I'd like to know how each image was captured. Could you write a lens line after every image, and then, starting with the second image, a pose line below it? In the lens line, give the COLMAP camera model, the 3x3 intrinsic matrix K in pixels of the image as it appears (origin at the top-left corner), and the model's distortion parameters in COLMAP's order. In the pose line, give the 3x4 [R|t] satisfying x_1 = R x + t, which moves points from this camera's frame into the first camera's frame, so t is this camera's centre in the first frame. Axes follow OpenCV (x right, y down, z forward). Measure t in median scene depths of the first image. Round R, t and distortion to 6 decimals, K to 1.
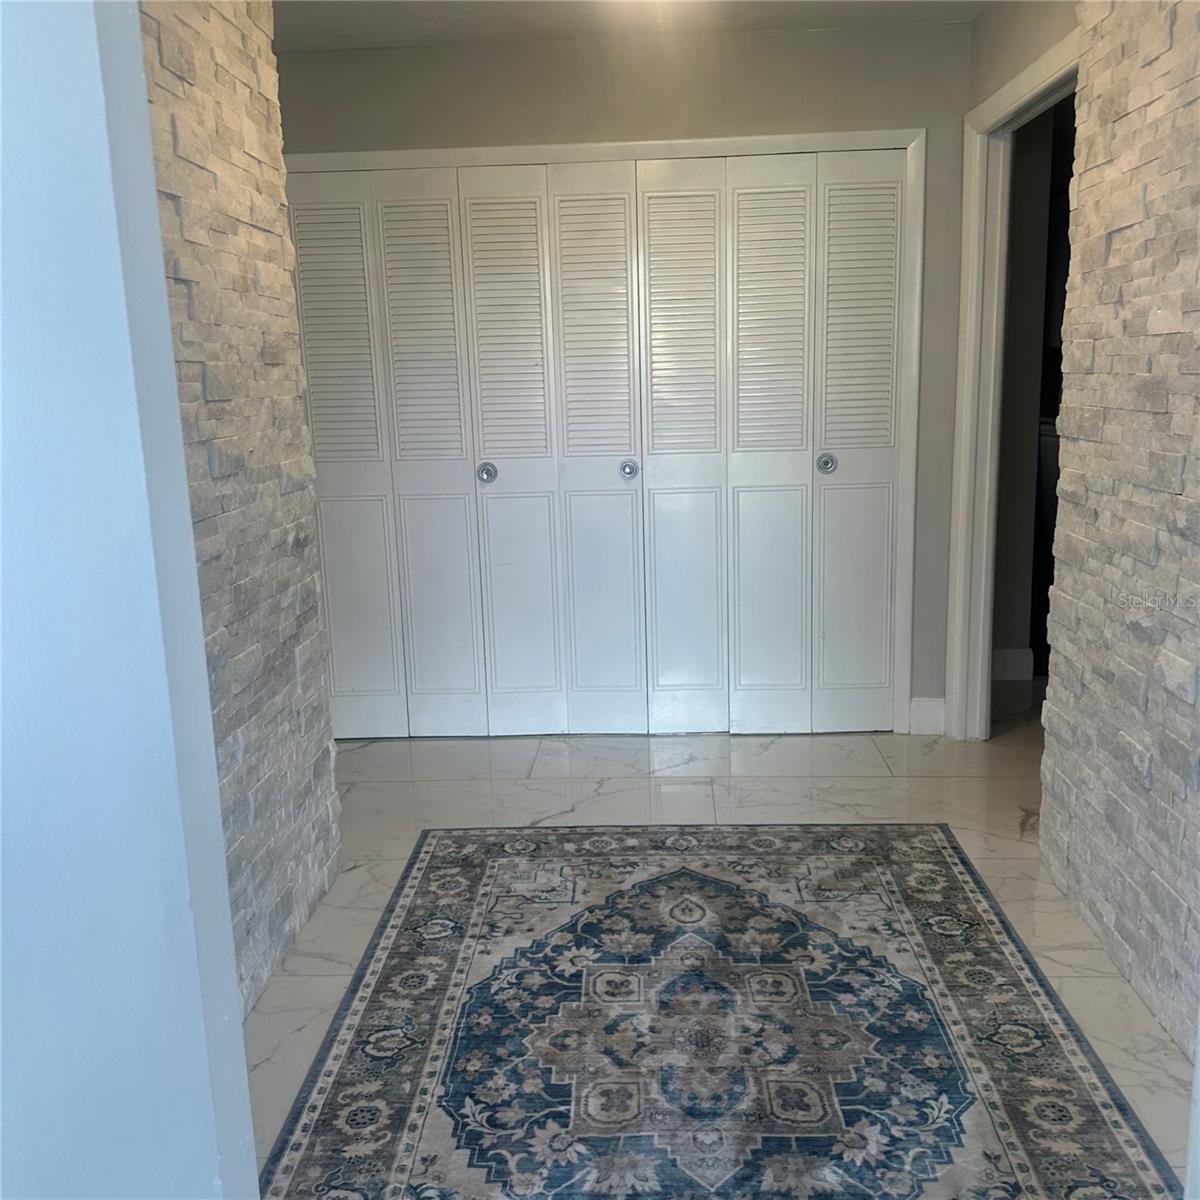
lens RADIAL K [[1142.1, 0, 600.0], [0, 1142.1, 600.0], [0, 0, 1]] dist [0.000550, -0.039745]
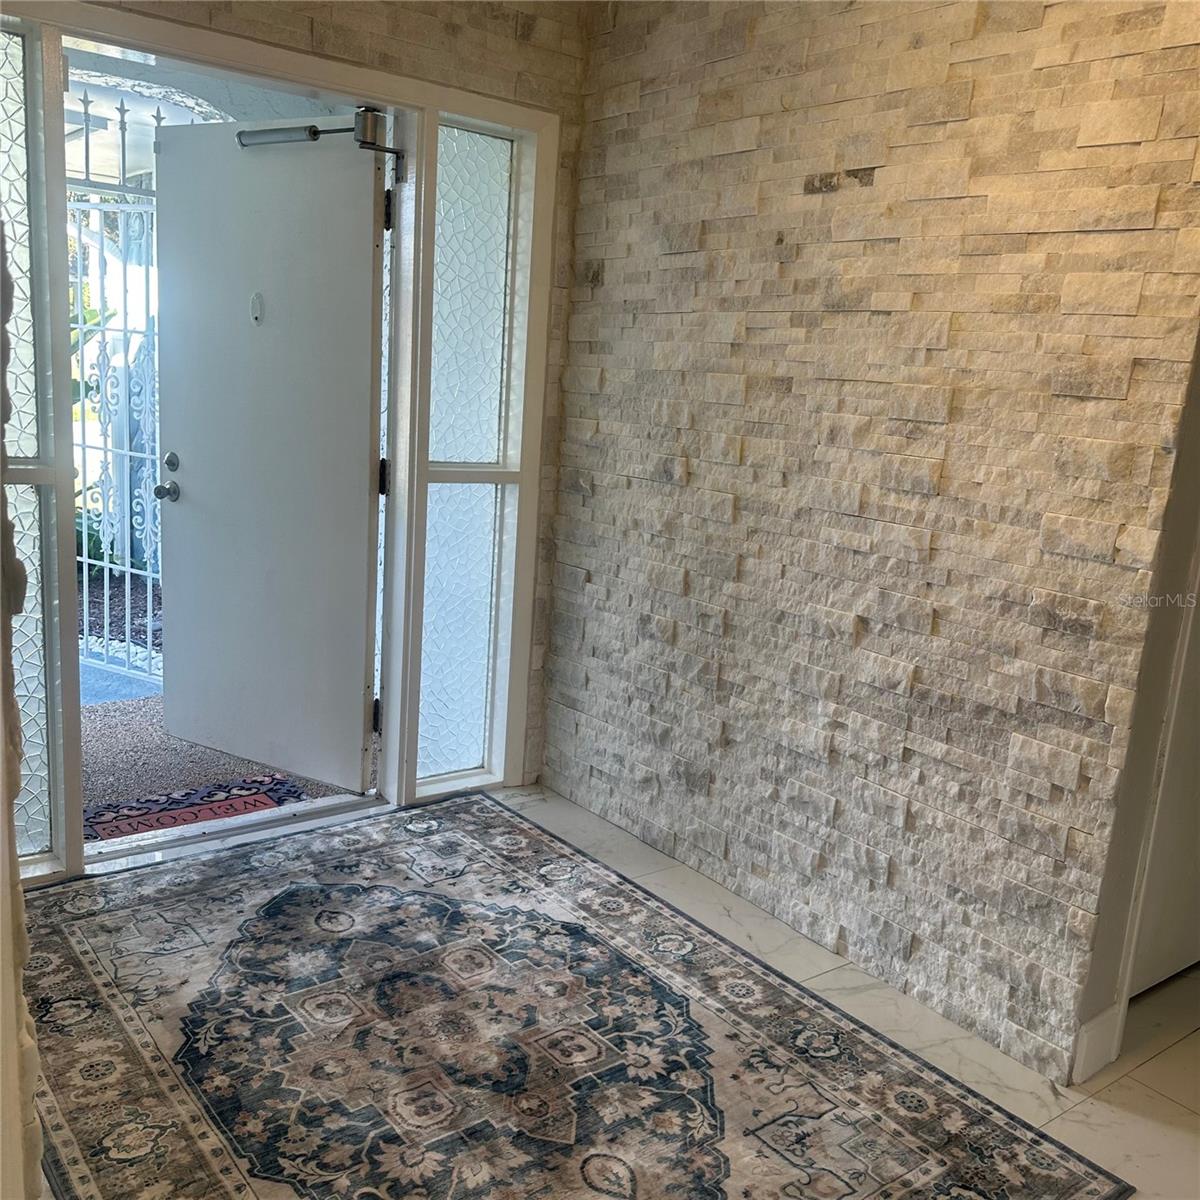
lens RADIAL K [[1142.1, 0, 600.0], [0, 1142.1, 600.0], [0, 0, 1]] dist [0.000550, -0.039745]
pose [[-0.764134, 0.106804, -0.636154, 0.582290], [-0.179539, 0.912014, 0.368777, -0.358603], [0.619568, 0.396009, -0.677726, 1.597101]]
